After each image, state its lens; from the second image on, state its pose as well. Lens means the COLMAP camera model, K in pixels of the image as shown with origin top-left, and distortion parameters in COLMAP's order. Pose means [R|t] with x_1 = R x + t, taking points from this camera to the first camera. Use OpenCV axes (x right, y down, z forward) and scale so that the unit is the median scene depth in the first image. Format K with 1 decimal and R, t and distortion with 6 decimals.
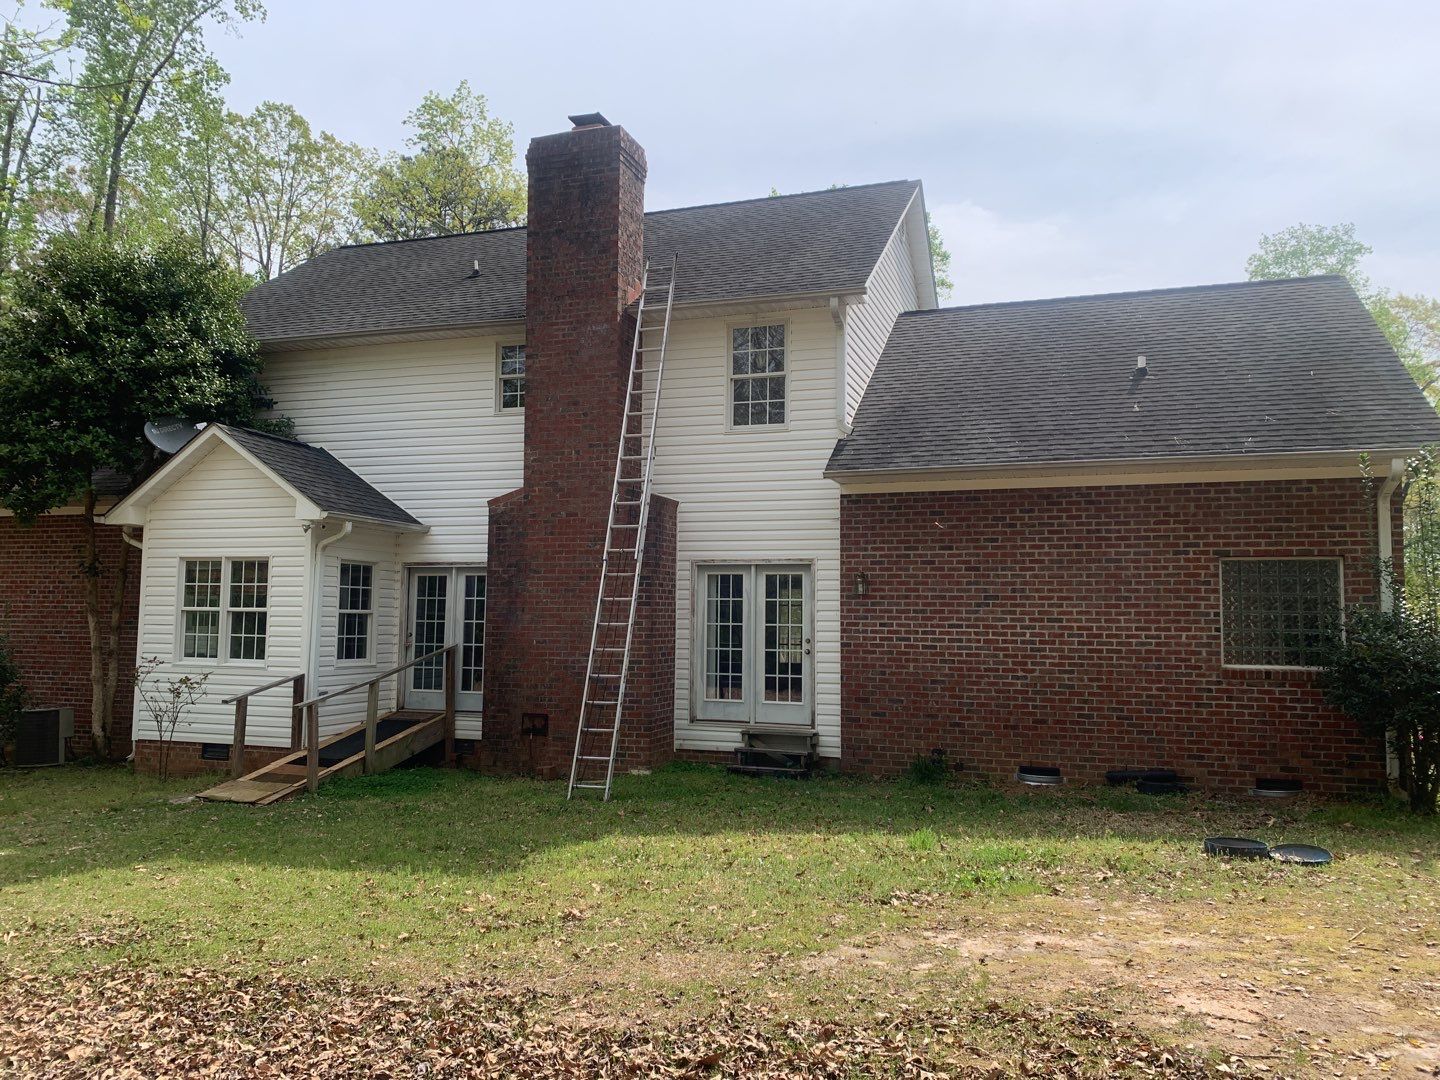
lens RADIAL K [[1110.3, 0, 719.6], [0, 1110.3, 539.2], [0, 0, 1]] dist [0.028479, -0.030280]
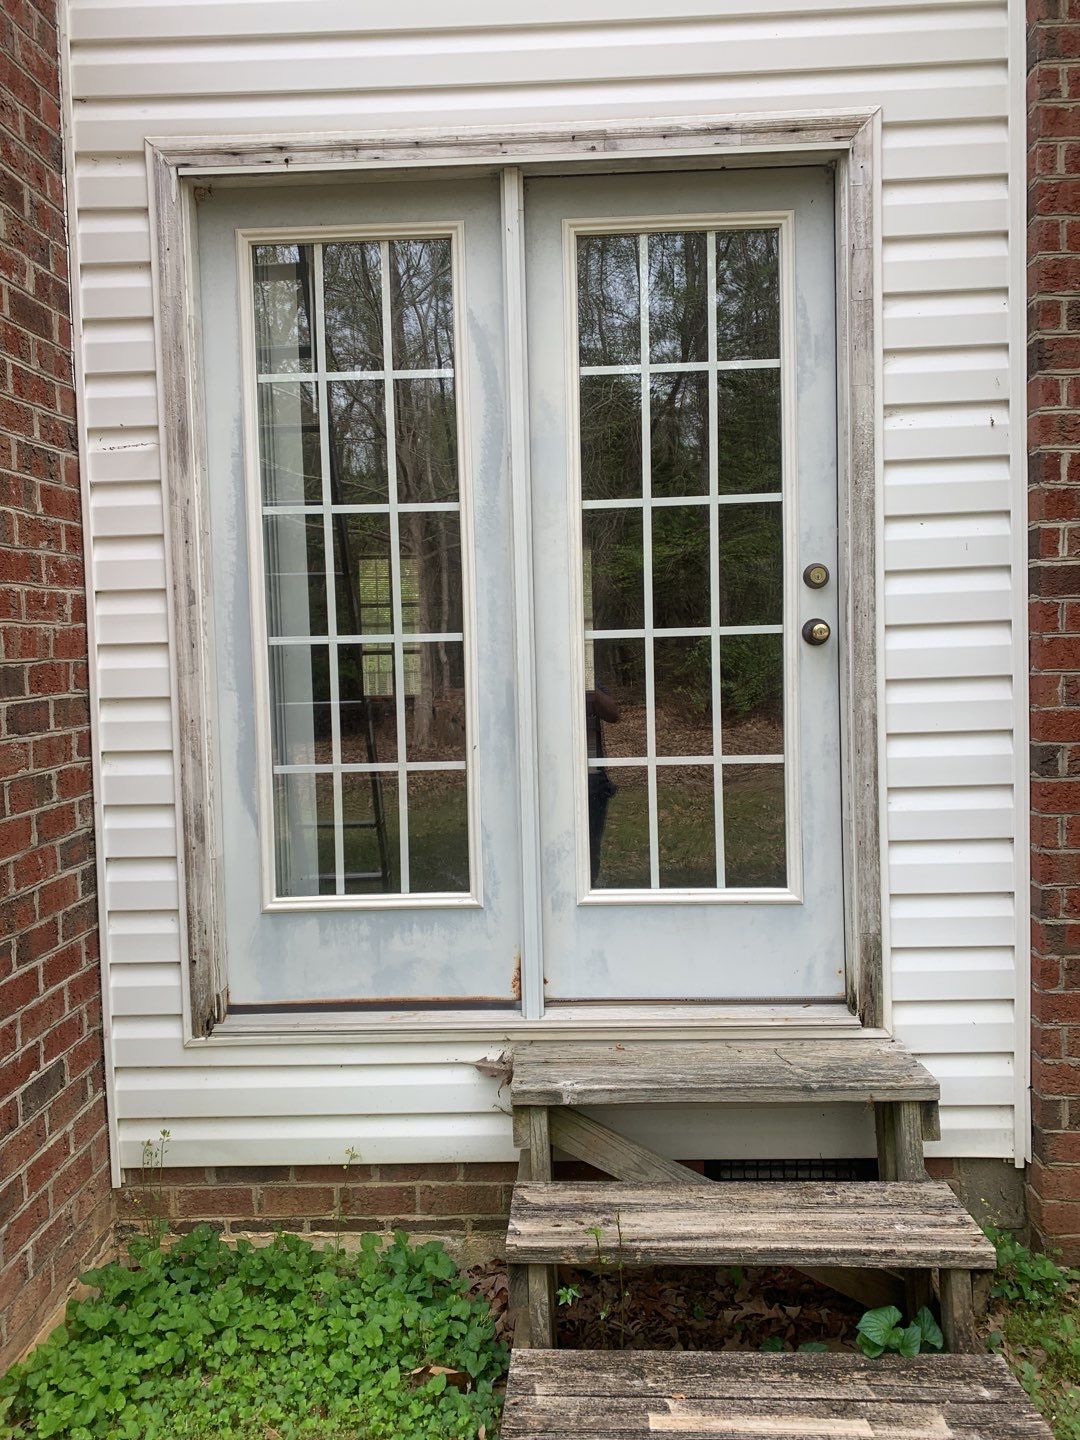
lens RADIAL K [[1110.3, 0, 536.0], [0, 1110.3, 722.2], [0, 0, 1]] dist [0.028479, -0.030280]
pose [[0.947890, -0.051855, 0.314351, -0.028750], [0.015669, 0.993059, 0.116569, 0.091536], [-0.318213, -0.105569, 0.942123, 0.813512]]
